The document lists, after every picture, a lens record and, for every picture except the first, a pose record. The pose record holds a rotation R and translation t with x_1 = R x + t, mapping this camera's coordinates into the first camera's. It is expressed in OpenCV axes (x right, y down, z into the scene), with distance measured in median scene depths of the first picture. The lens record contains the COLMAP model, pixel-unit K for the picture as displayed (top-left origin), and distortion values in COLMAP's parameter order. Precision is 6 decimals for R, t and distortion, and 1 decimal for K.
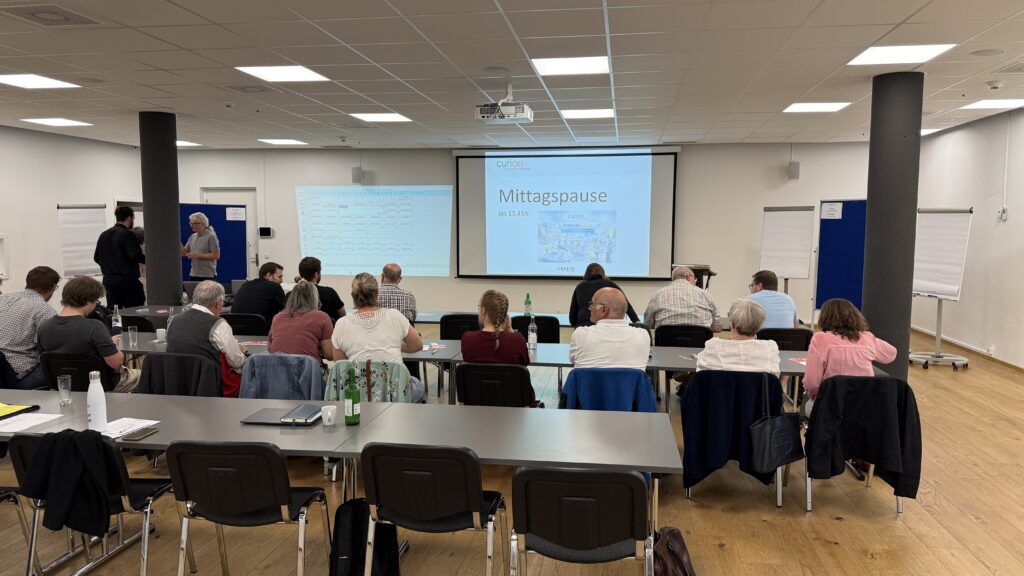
lens RADIAL K [[707.7, 0, 512.0], [0, 707.7, 288.0], [0, 0, 1]] dist [0.067822, -0.000992]
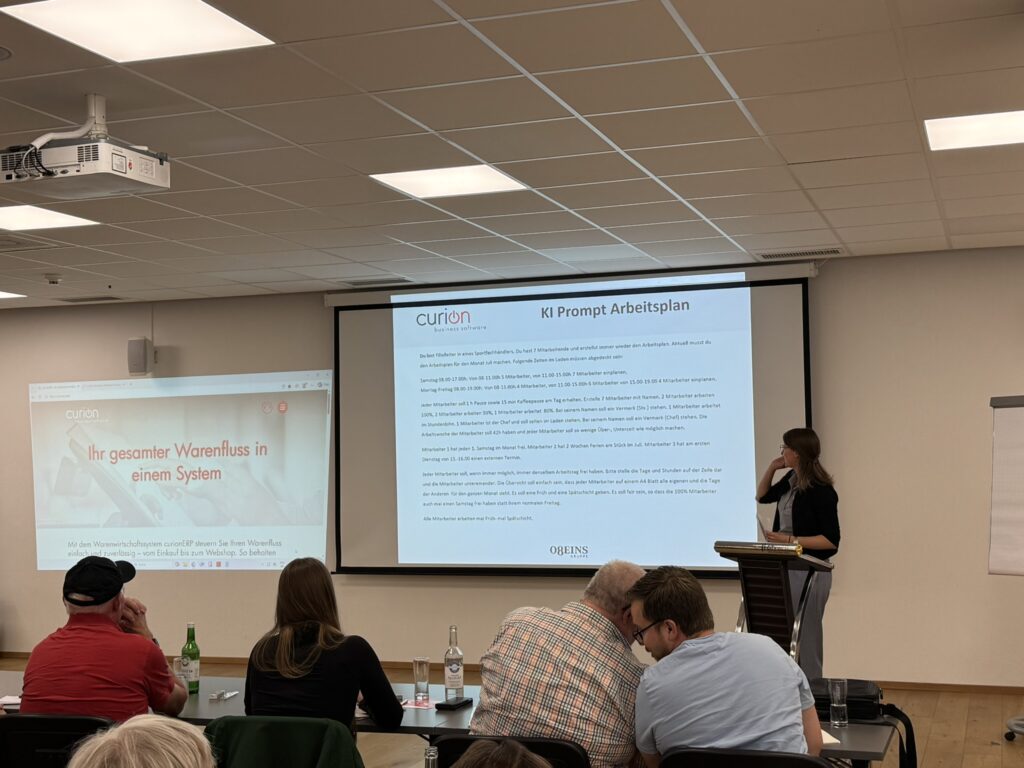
lens RADIAL K [[1355.9, 0, 512.0], [0, 1355.9, 384.0], [0, 0, 1]] dist [0.104925, 0.001039]
pose [[0.982660, -0.029106, -0.183118, 0.204496], [0.002187, 0.989353, -0.145518, -0.008329], [0.185404, 0.142594, 0.972261, 0.178981]]
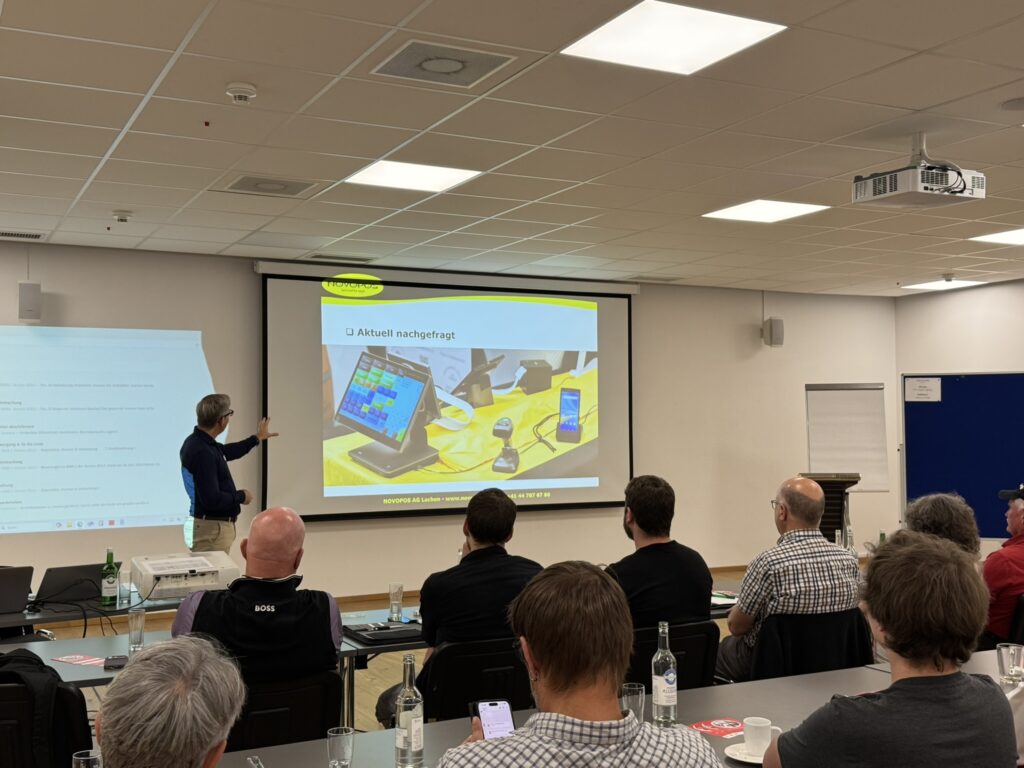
lens RADIAL K [[1124.8, 0, 512.0], [0, 1124.8, 384.0], [0, 0, 1]] dist [0.087311, -0.011121]
pose [[0.804360, 0.013781, 0.593982, -0.422538], [0.061301, 0.992471, -0.106039, -0.017741], [-0.590971, 0.121705, 0.797459, 0.297342]]
